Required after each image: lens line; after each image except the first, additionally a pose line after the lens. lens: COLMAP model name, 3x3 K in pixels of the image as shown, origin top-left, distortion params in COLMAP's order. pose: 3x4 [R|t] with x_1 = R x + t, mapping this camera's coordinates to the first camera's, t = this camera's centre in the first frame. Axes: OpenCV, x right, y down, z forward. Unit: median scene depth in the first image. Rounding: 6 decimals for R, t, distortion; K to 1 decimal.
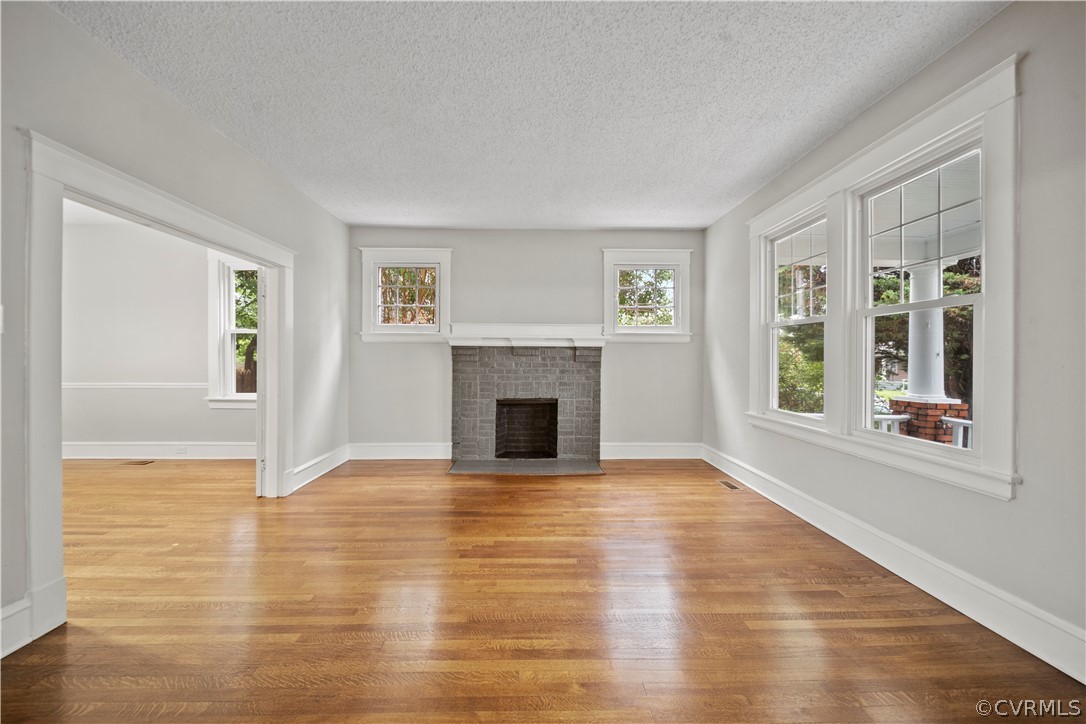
lens RADIAL K [[386.5, 0, 537.7], [0, 386.5, 356.1], [0, 0, 1]] dist [-0.001170, -0.000212]
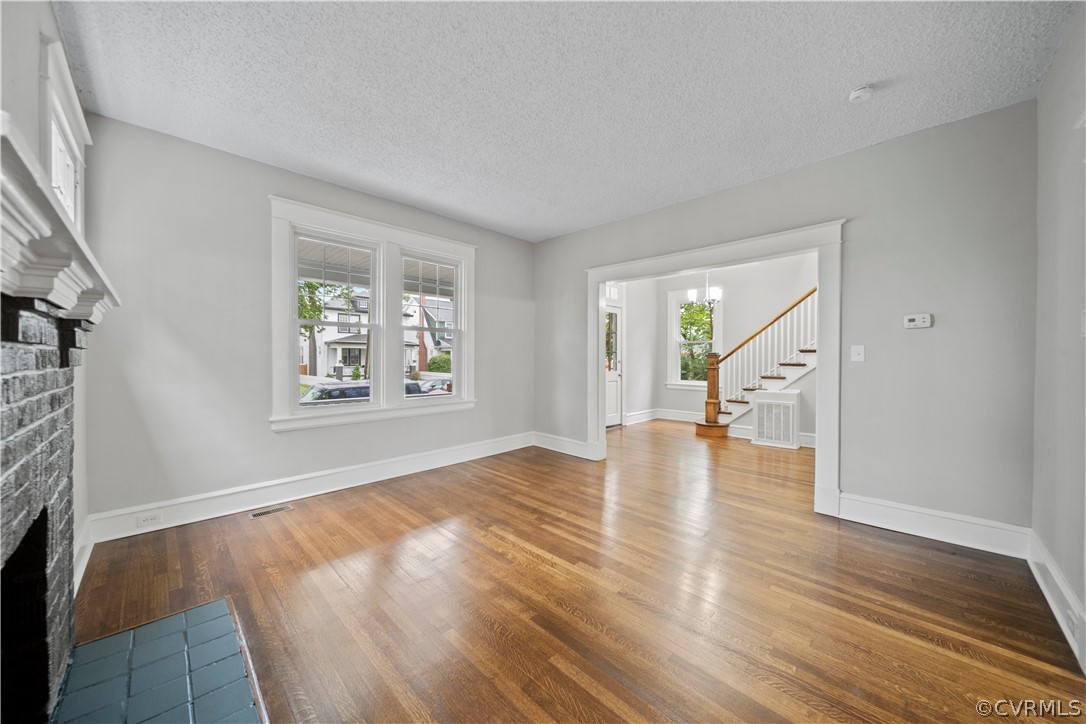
lens RADIAL K [[386.5, 0, 537.7], [0, 386.5, 356.1], [0, 0, 1]] dist [-0.001170, -0.000212]
pose [[-0.687584, -0.006231, 0.726078, -0.750971], [-0.007886, 0.999968, 0.001113, 0.001142], [-0.726062, -0.004961, -0.687611, 1.811654]]
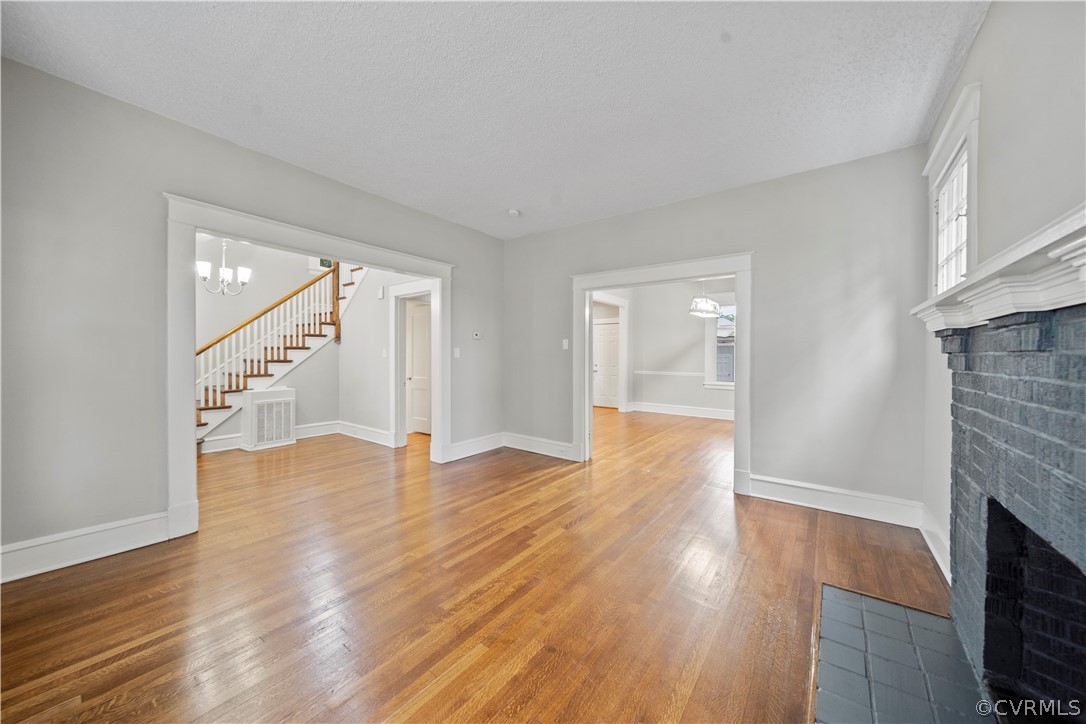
lens RADIAL K [[386.5, 0, 537.7], [0, 386.5, 356.1], [0, 0, 1]] dist [-0.001170, -0.000212]
pose [[-0.621250, -0.009162, -0.783559, 0.702371], [-0.009969, 0.999943, -0.003789, 0.005227], [0.783549, 0.005458, -0.621306, 1.750239]]
